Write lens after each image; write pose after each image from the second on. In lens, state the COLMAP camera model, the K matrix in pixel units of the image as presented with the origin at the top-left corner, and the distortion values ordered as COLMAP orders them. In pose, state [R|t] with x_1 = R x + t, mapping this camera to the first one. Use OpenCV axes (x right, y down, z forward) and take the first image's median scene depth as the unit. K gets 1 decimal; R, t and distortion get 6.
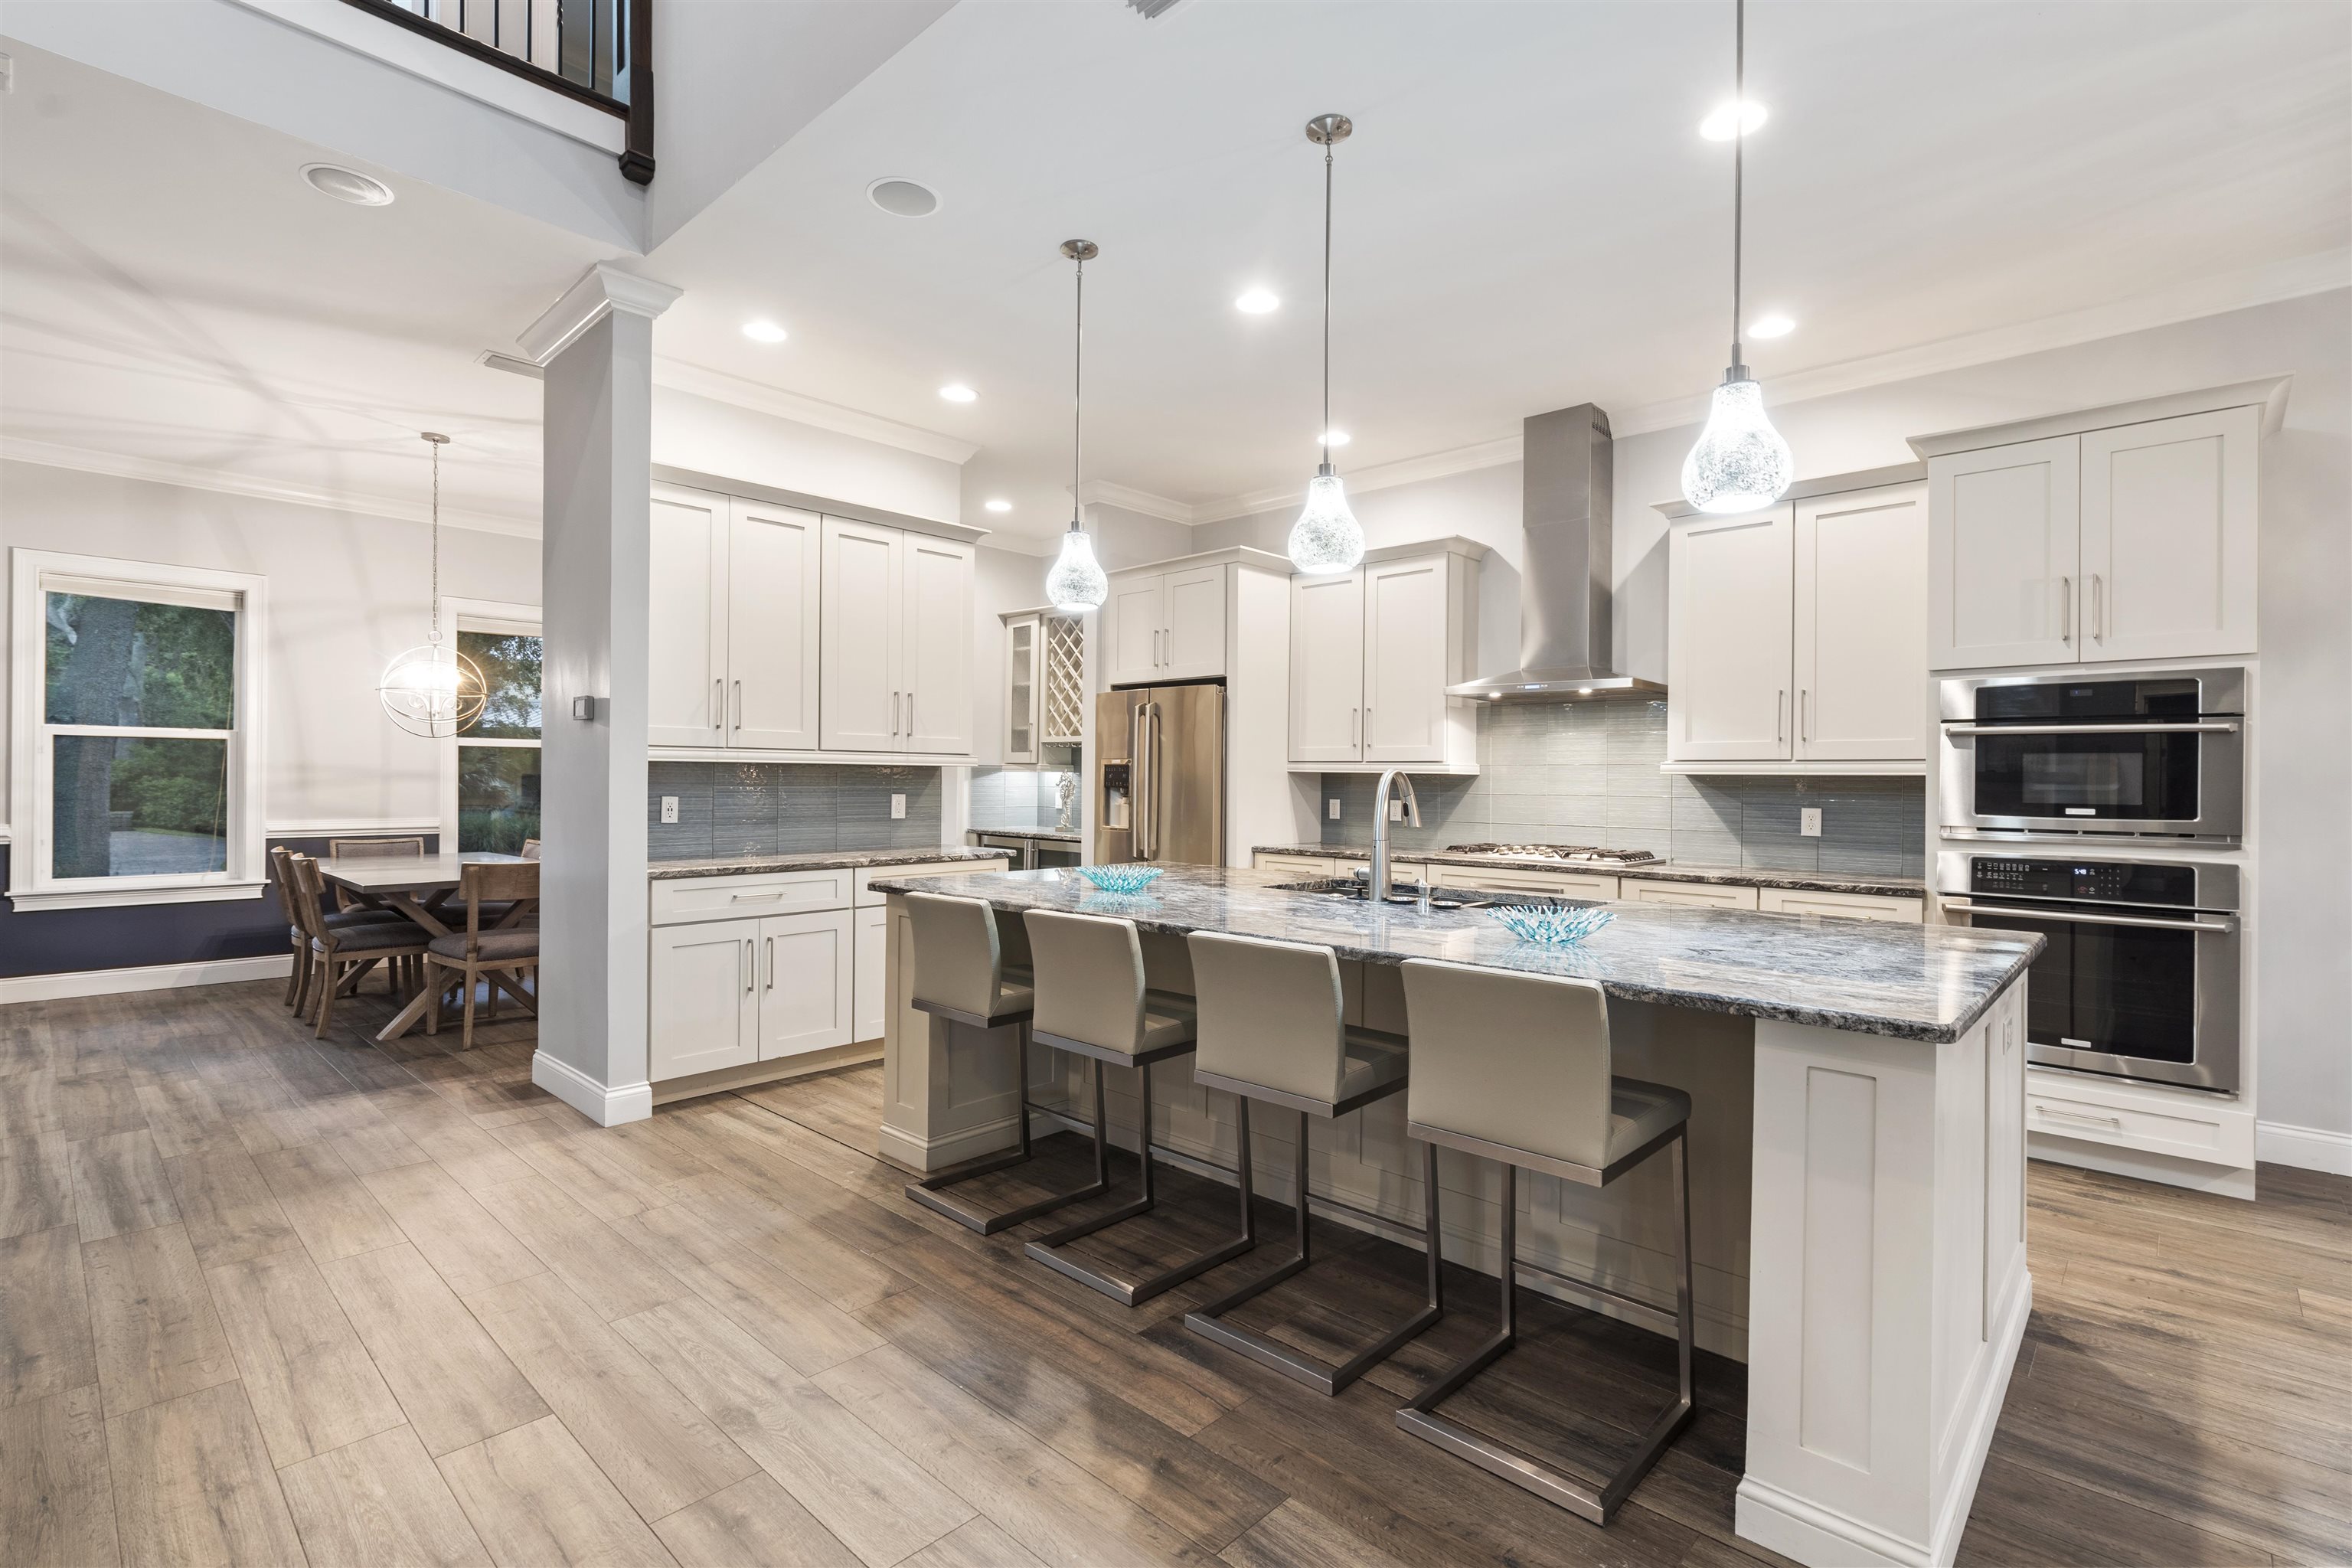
lens RADIAL K [[1084.6, 0, 1176.0], [0, 1084.6, 784.0], [0, 0, 1]] dist [0.001566, 0.000766]
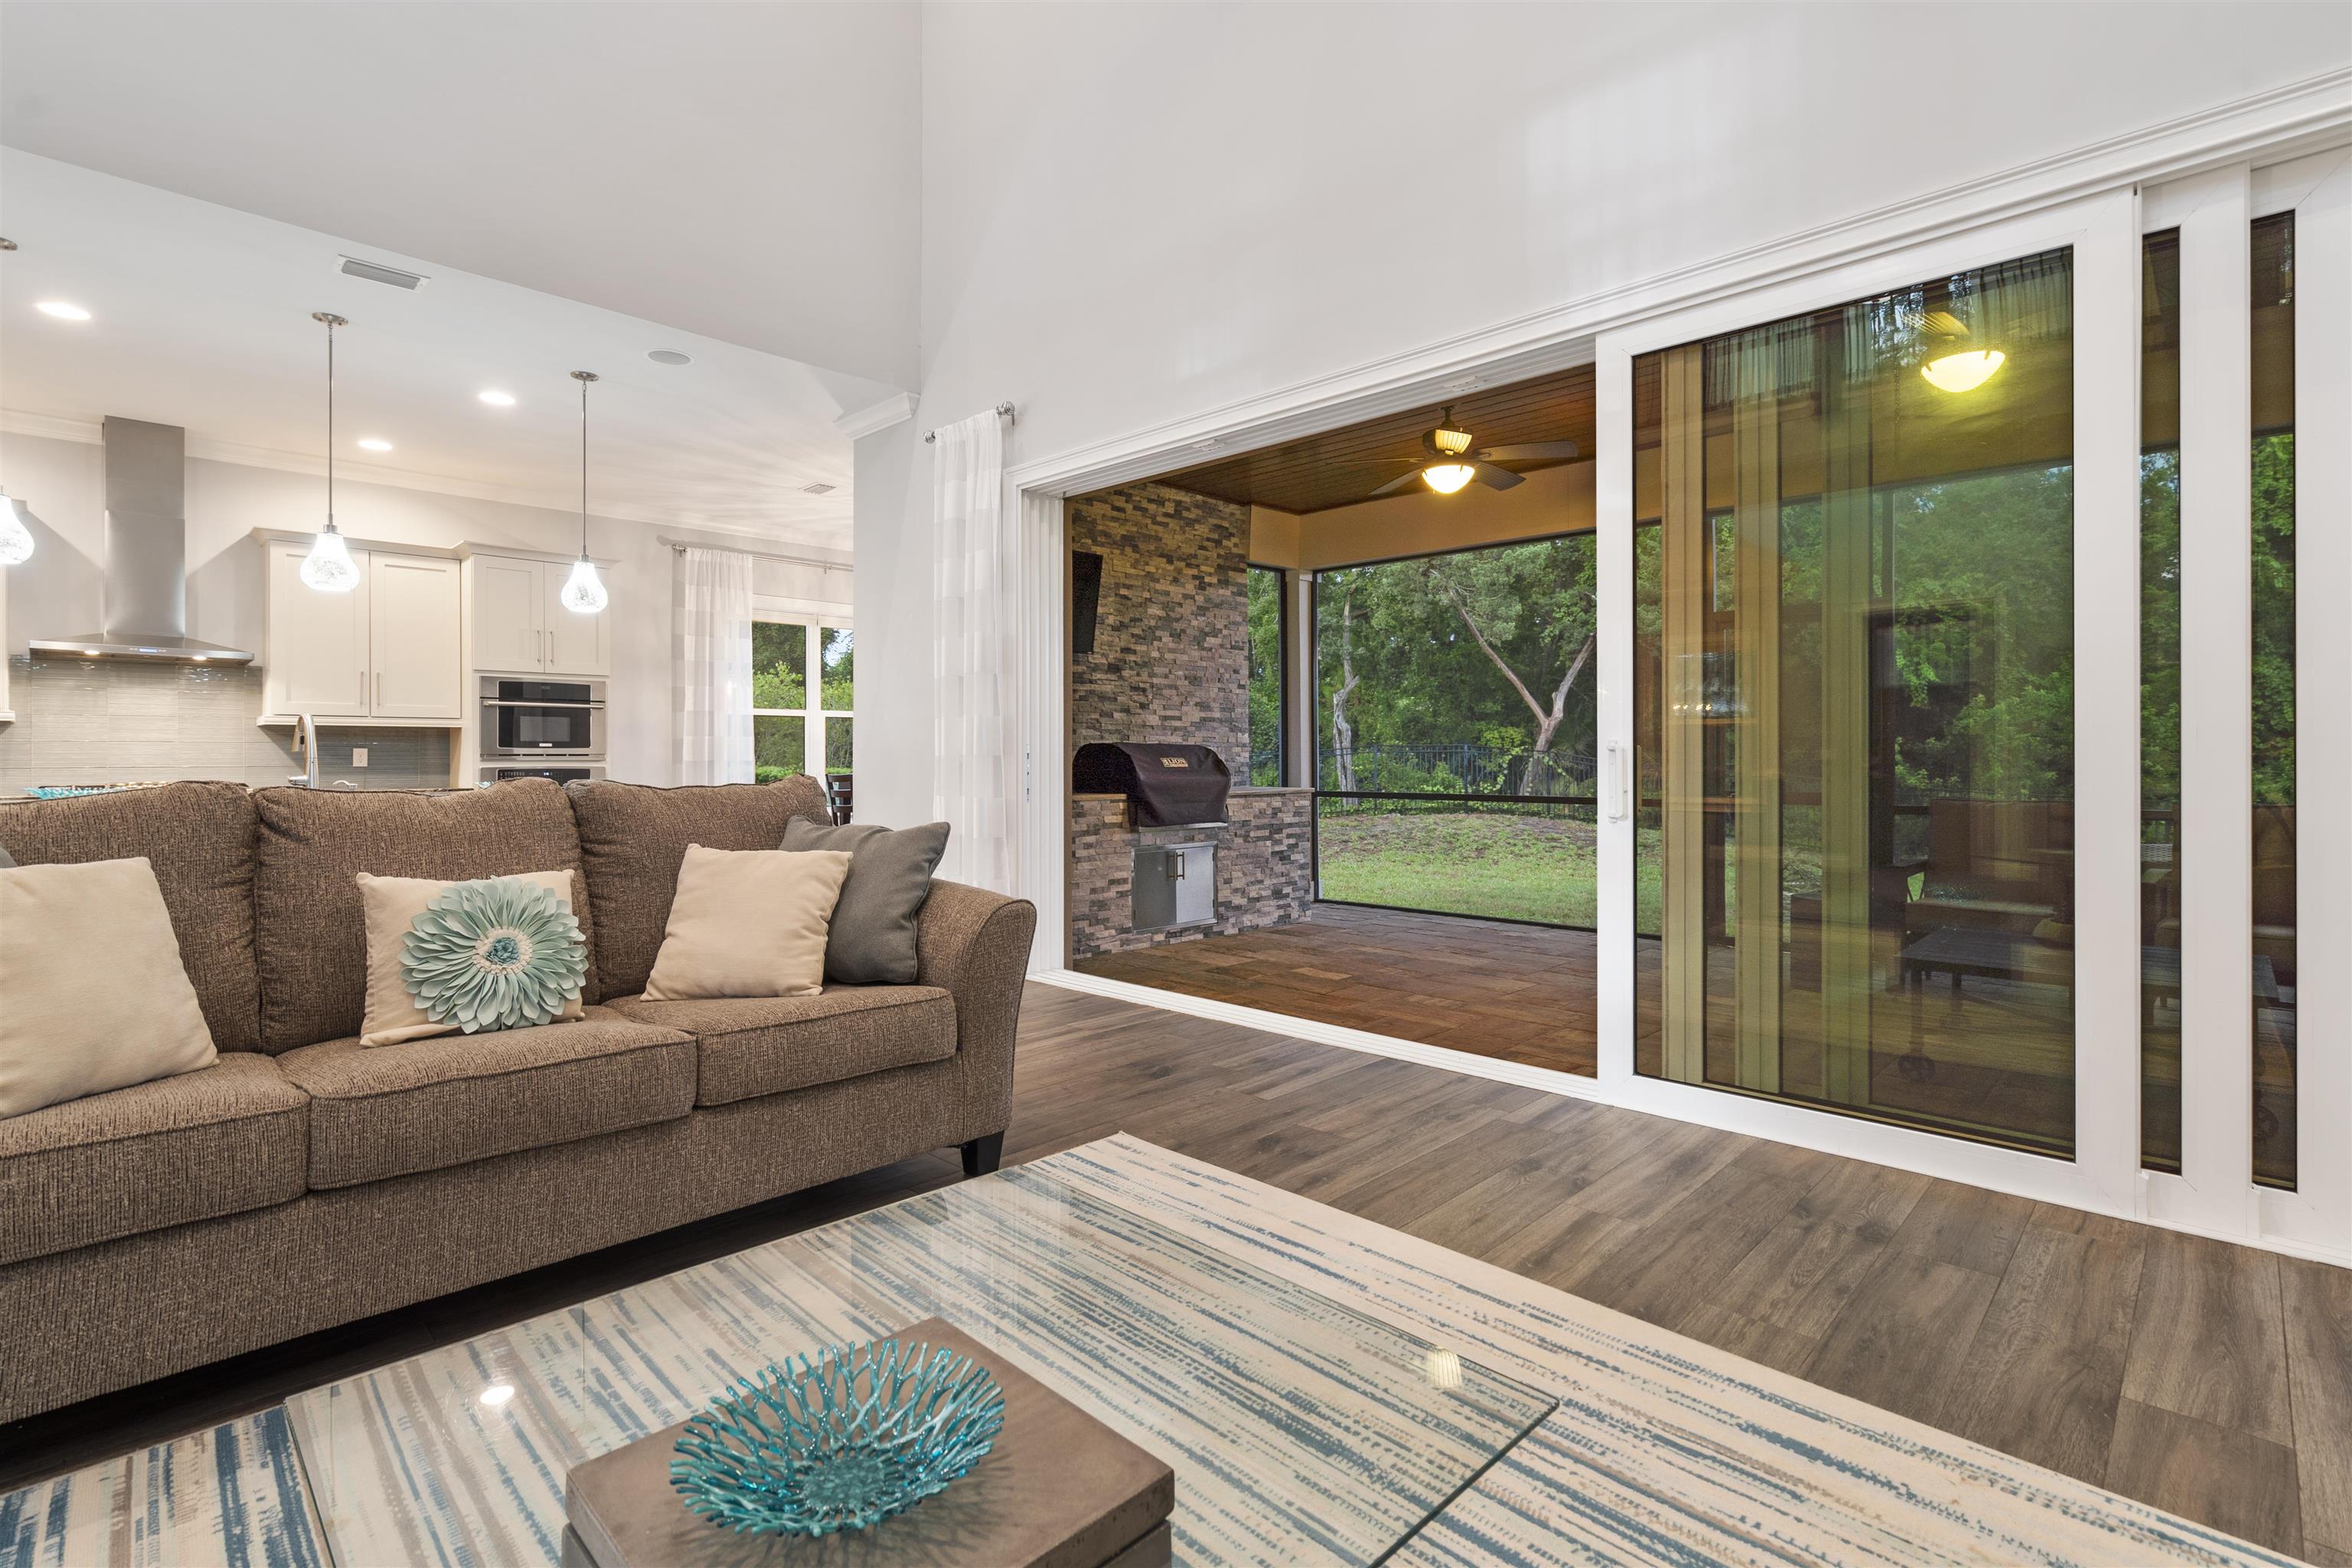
lens RADIAL K [[1093.9, 0, 1185.5], [0, 1093.9, 758.2], [0, 0, 1]] dist [0.000416, 0.000721]
pose [[0.018319, -0.007553, 0.999804, -0.913804], [0.010284, 0.999920, 0.007365, 0.035420], [-0.999779, 0.010147, 0.018395, -0.191725]]
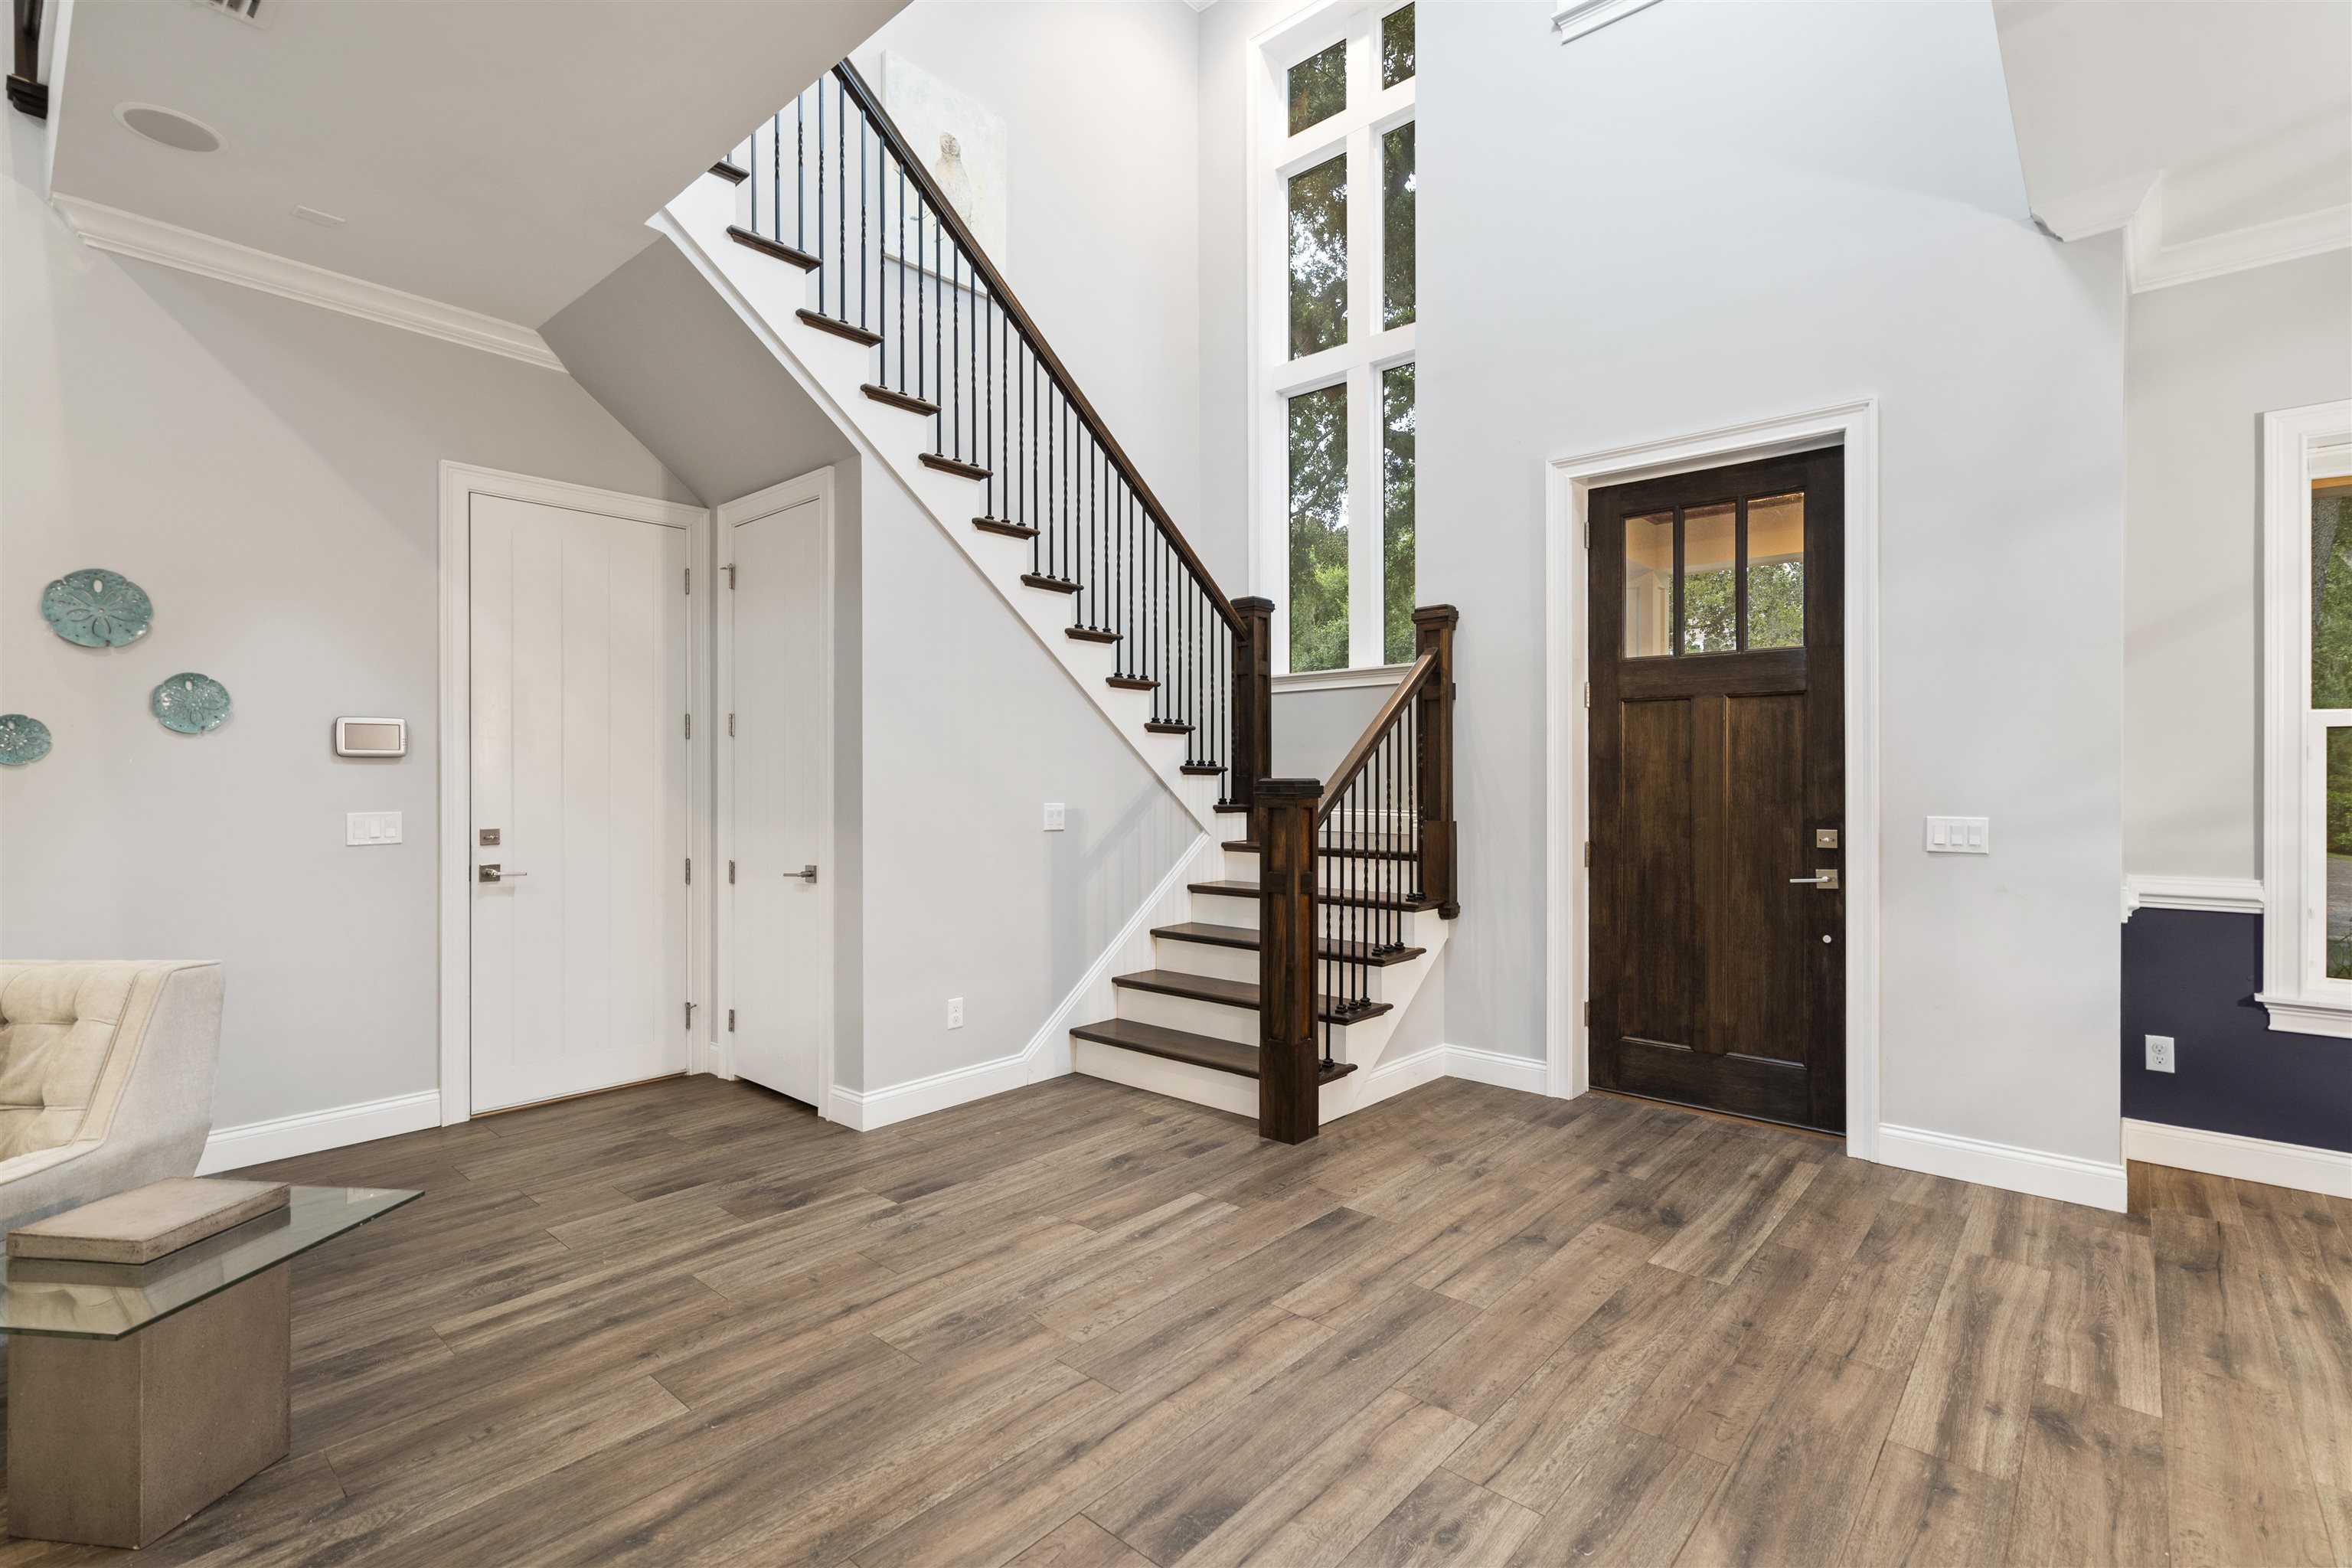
lens RADIAL K [[1070.6, 0, 1181.4], [0, 1070.6, 785.0], [0, 0, 1]] dist [-0.003819, -0.000647]
pose [[0.022598, -0.004248, -0.999736, -0.615298], [-0.004416, 0.999981, -0.004349, -0.011649], [0.999735, 0.004513, 0.022578, 0.484762]]
